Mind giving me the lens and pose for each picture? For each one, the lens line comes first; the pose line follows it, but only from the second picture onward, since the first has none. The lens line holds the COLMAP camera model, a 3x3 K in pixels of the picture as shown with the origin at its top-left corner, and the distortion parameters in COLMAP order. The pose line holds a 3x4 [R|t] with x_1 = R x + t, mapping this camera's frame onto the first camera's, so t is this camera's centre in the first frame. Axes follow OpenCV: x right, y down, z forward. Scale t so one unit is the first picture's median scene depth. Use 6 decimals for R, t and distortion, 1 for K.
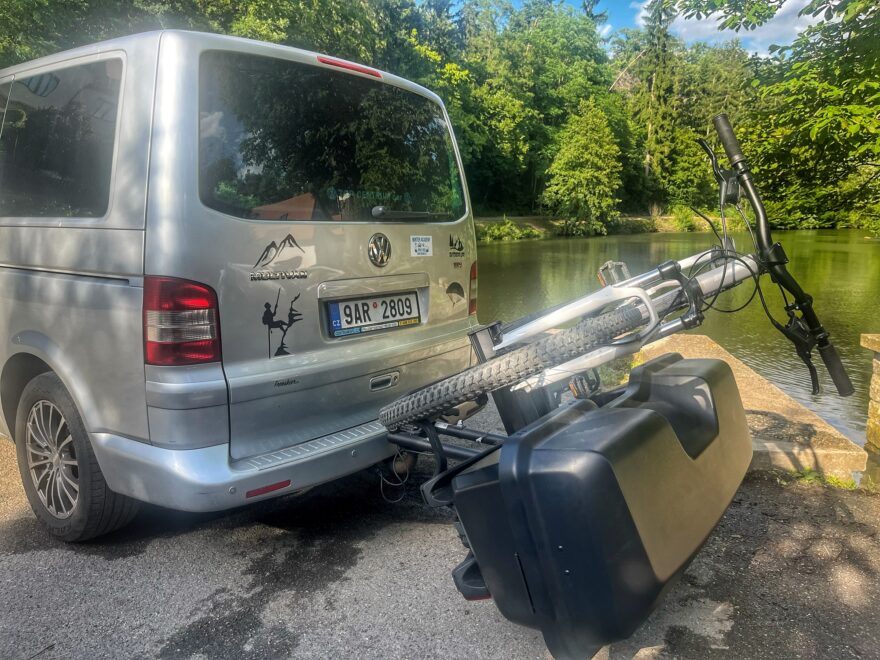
lens RADIAL K [[671.2, 0, 436.6], [0, 671.2, 327.2], [0, 0, 1]] dist [0.032888, -0.059146]
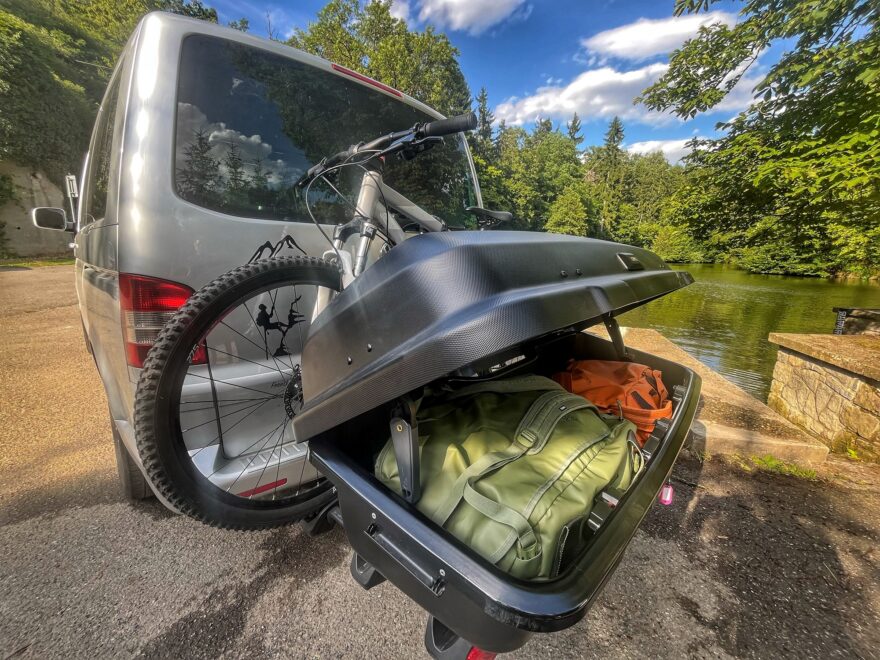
lens RADIAL K [[359.4, 0, 442.5], [0, 359.4, 327.0], [0, 0, 1]] dist [-0.007348, 0.000386]
pose [[0.994304, 0.035493, -0.100497, 0.033527], [-0.031380, 0.998616, 0.042211, -0.017054], [0.101856, -0.038817, 0.994042, 0.257332]]
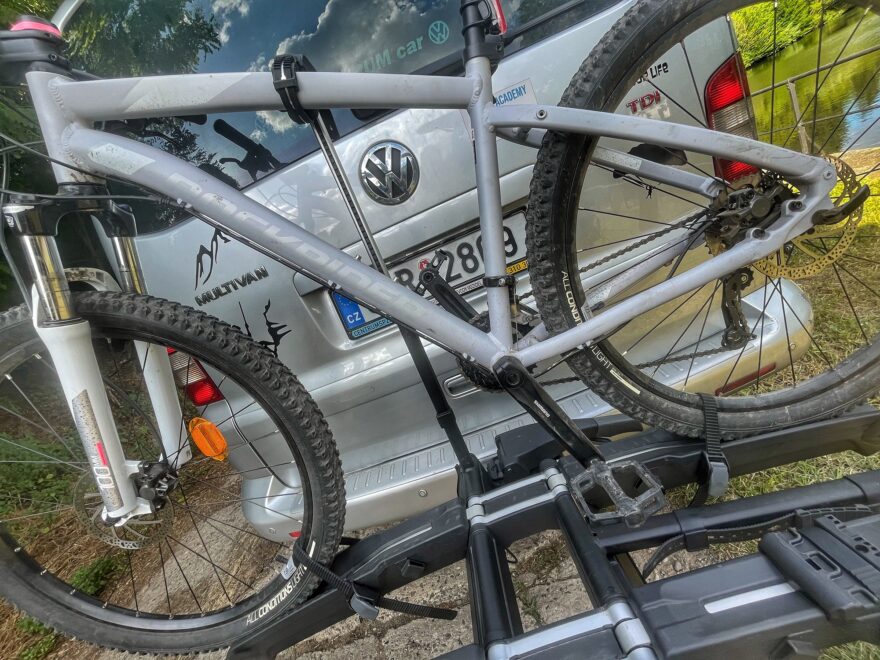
lens RADIAL K [[359.4, 0, 439.5], [0, 359.4, 329.6], [0, 0, 1]] dist [-0.007348, 0.000386]
pose [[0.550274, 0.000436, -0.834984, 0.113238], [0.280874, 0.941629, 0.185594, -0.021428], [0.786326, -0.336653, 0.518031, 0.496608]]
